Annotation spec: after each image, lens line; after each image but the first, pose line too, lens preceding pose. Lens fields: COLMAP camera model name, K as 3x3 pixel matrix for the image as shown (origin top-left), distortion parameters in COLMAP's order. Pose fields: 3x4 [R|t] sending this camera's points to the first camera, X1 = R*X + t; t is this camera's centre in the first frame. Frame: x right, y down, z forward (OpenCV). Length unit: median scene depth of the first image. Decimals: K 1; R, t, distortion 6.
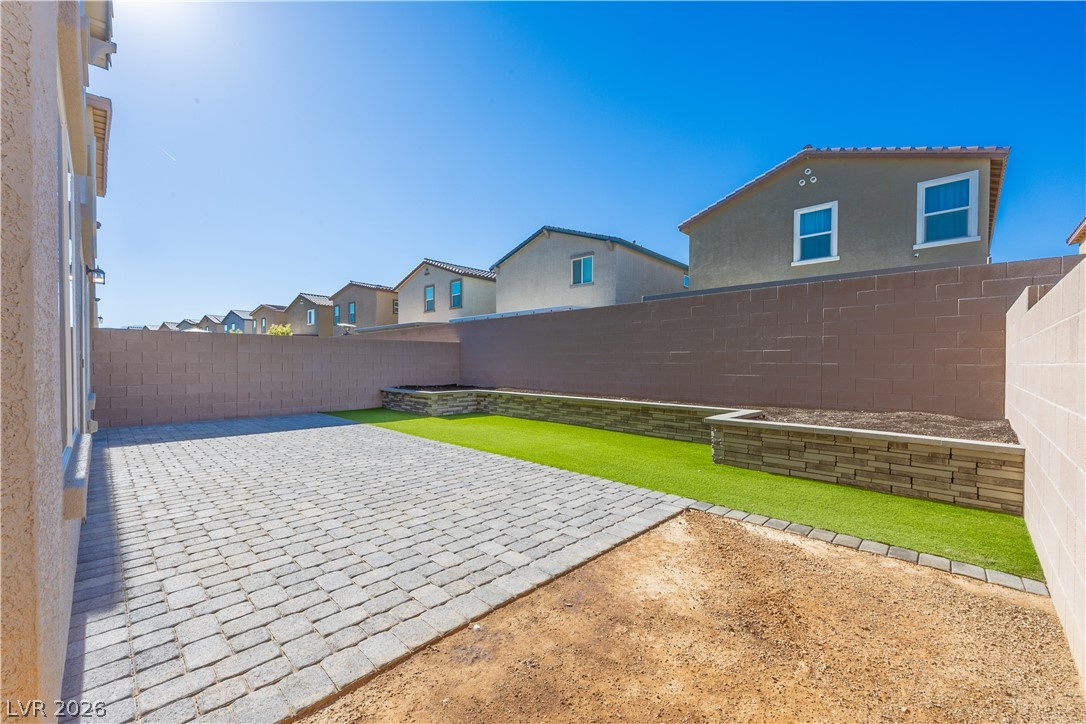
lens RADIAL K [[426.5, 0, 557.4], [0, 426.5, 372.7], [0, 0, 1]] dist [0.008979, -0.000431]
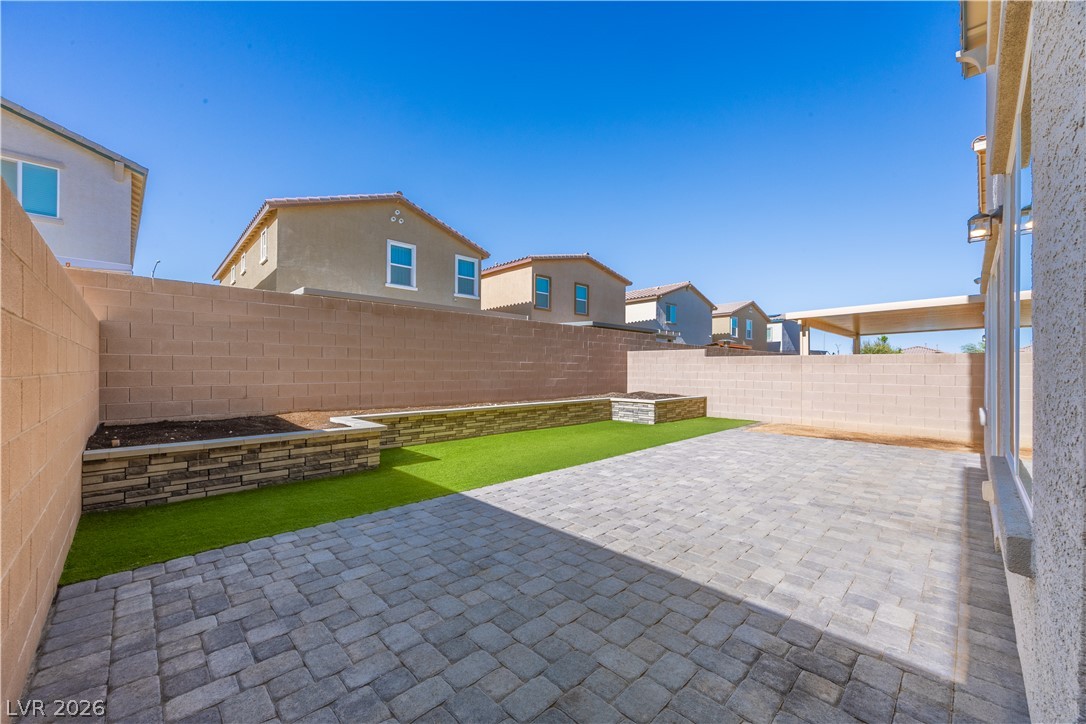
lens RADIAL K [[427.8, 0, 538.9], [0, 427.8, 374.8], [0, 0, 1]] dist [-0.000354, -0.000085]
pose [[0.051615, -0.013907, 0.998570, -0.861395], [0.022113, 0.999674, 0.012779, -0.022749], [-0.998422, 0.021421, 0.051906, 0.777668]]
